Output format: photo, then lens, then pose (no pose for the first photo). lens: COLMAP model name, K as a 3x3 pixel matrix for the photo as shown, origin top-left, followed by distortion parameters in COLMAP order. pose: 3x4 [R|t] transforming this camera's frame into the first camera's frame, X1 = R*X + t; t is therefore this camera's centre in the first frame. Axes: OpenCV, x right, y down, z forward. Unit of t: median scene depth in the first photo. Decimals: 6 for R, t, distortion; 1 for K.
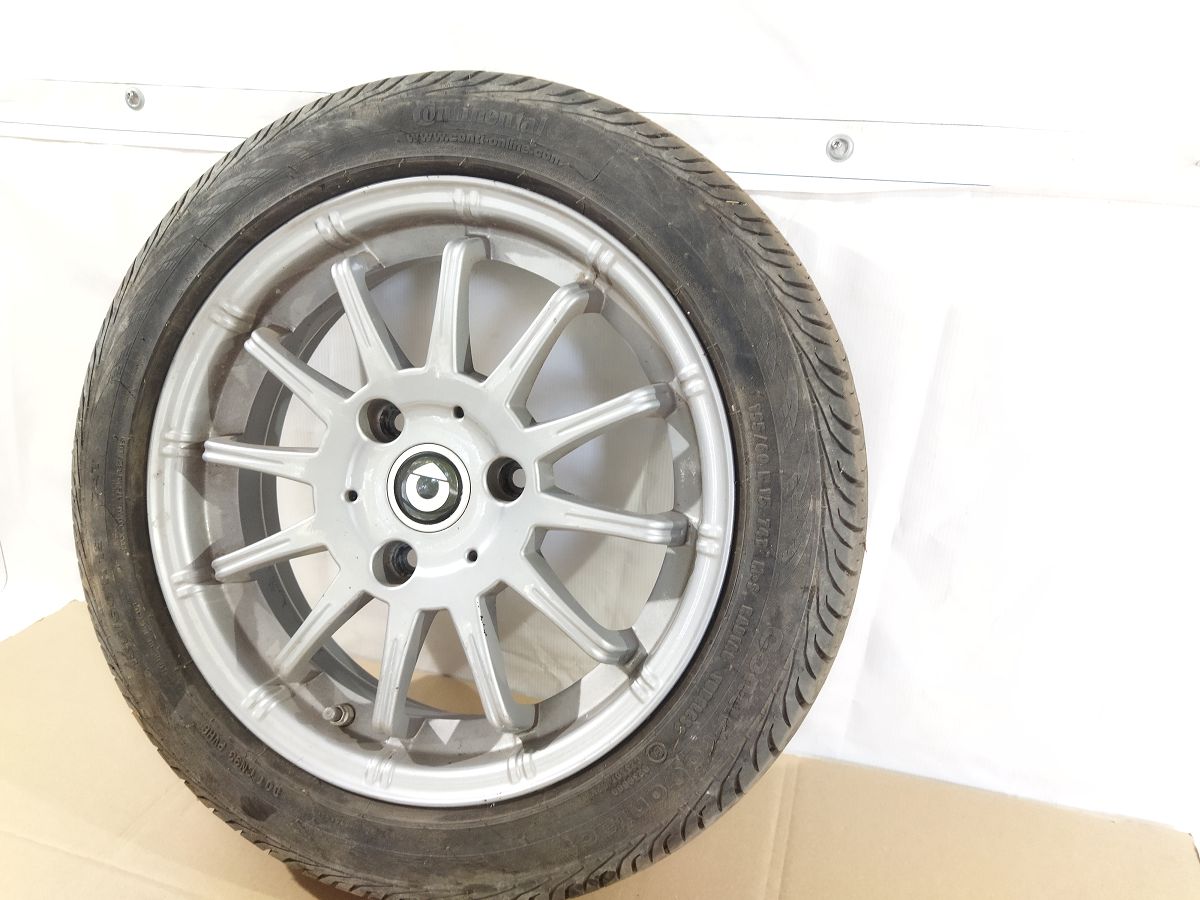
lens RADIAL K [[922.3, 0, 596.9], [0, 922.3, 448.4], [0, 0, 1]] dist [-0.003677, -0.005924]
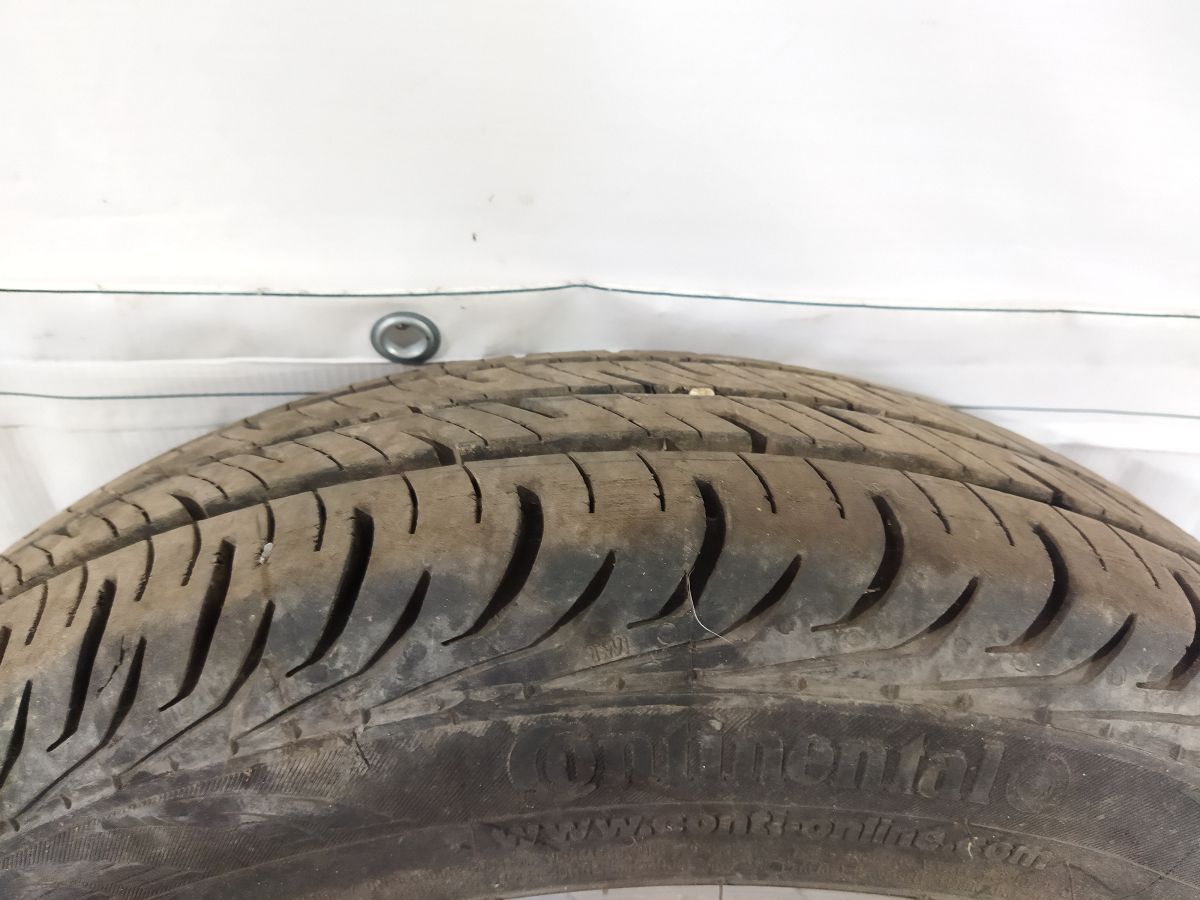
lens RADIAL K [[922.3, 0, 596.9], [0, 922.3, 448.4], [0, 0, 1]] dist [-0.003677, -0.005924]
pose [[0.957252, -0.196095, 0.212637, -0.212055], [0.095780, 0.908538, 0.406676, -0.552069], [-0.272936, -0.368925, 0.888482, 0.780989]]
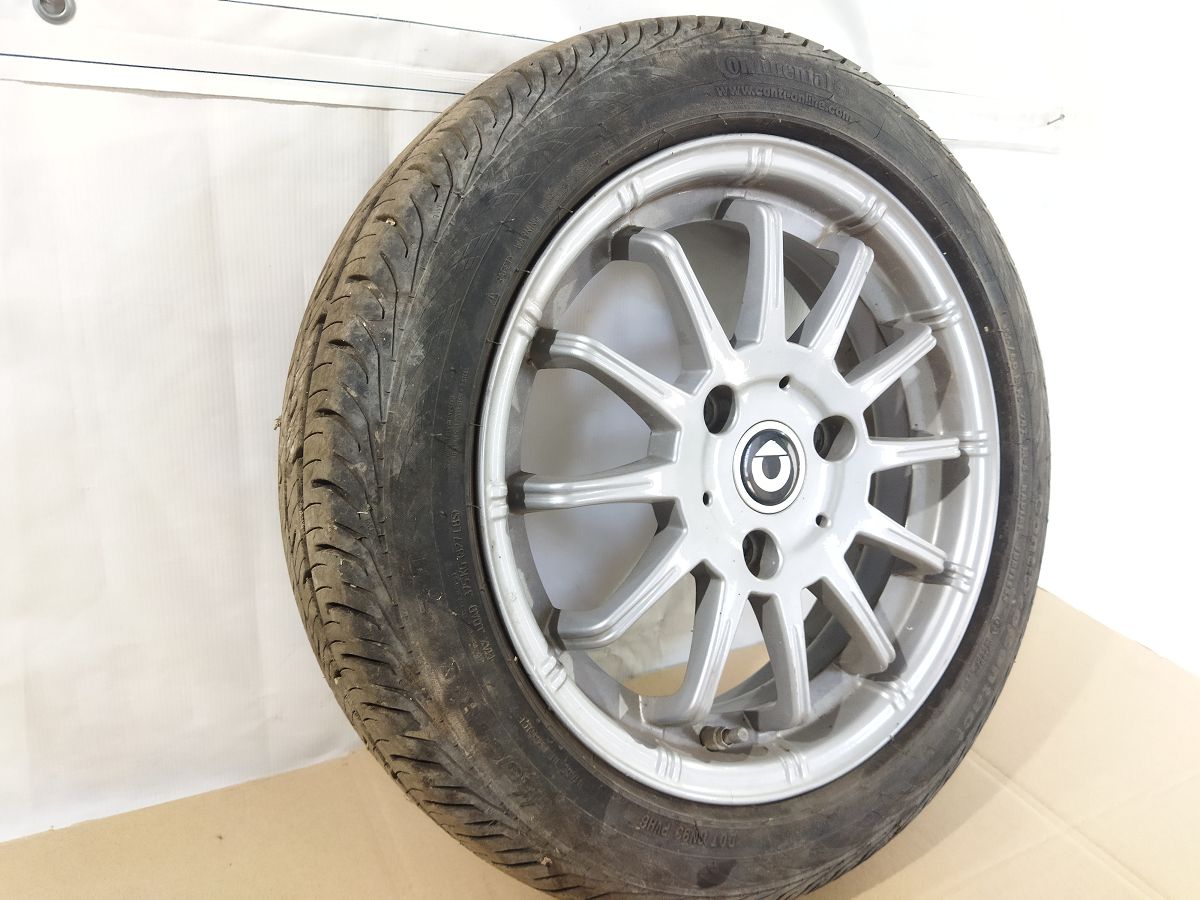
lens RADIAL K [[922.3, 0, 596.9], [0, 922.3, 448.4], [0, 0, 1]] dist [-0.003677, -0.005924]
pose [[0.714564, -0.236114, 0.658520, -0.956408], [0.201441, 0.970898, 0.129532, -0.138303], [-0.669940, 0.040094, 0.741332, 0.425193]]
